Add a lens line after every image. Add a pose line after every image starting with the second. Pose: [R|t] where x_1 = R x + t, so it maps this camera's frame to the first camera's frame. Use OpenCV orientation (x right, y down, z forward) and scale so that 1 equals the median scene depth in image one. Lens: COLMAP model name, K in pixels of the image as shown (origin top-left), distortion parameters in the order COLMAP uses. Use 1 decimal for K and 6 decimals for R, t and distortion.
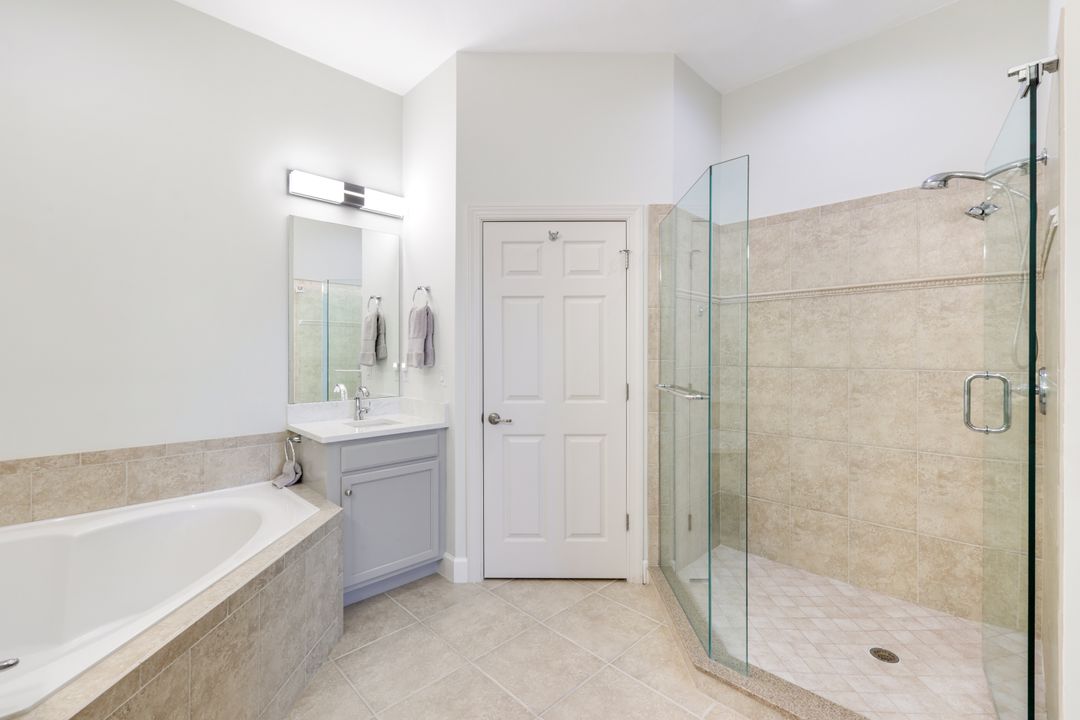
lens RADIAL K [[473.5, 0, 538.8], [0, 473.5, 349.4], [0, 0, 1]] dist [0.000201, 0.000177]
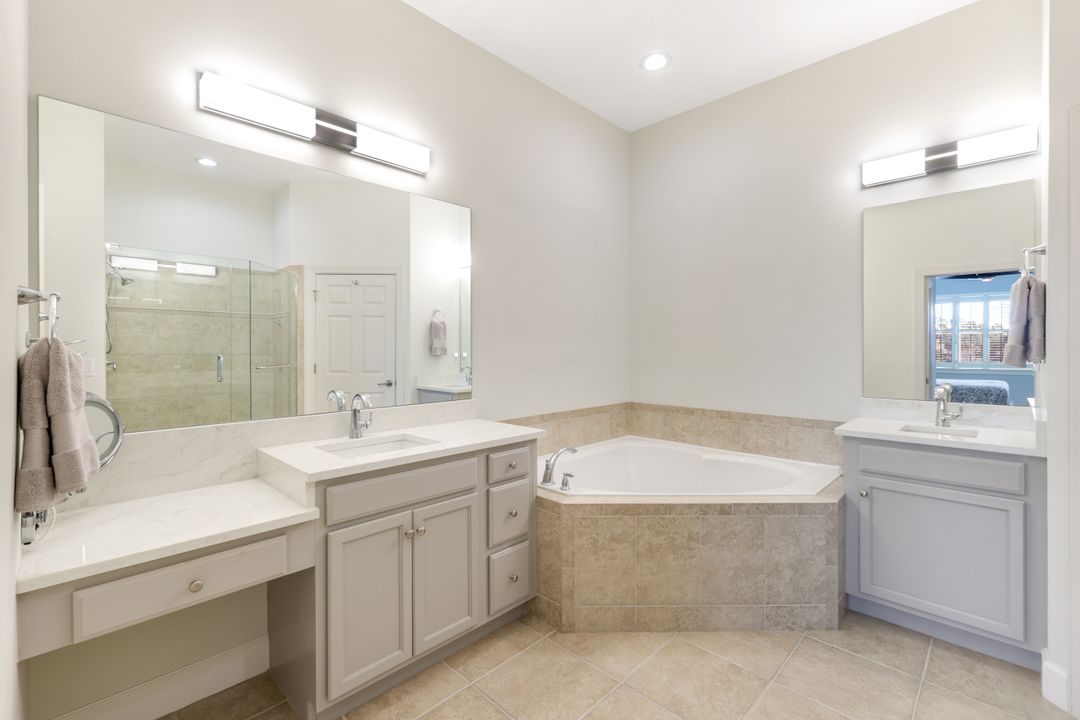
lens RADIAL K [[473.5, 0, 538.8], [0, 473.5, 349.4], [0, 0, 1]] dist [0.000201, 0.000177]
pose [[0.012544, 0.002421, -0.999918, 0.541115], [0.005558, 0.999981, 0.002491, 0.008685], [0.999906, -0.005588, 0.012530, 0.344570]]
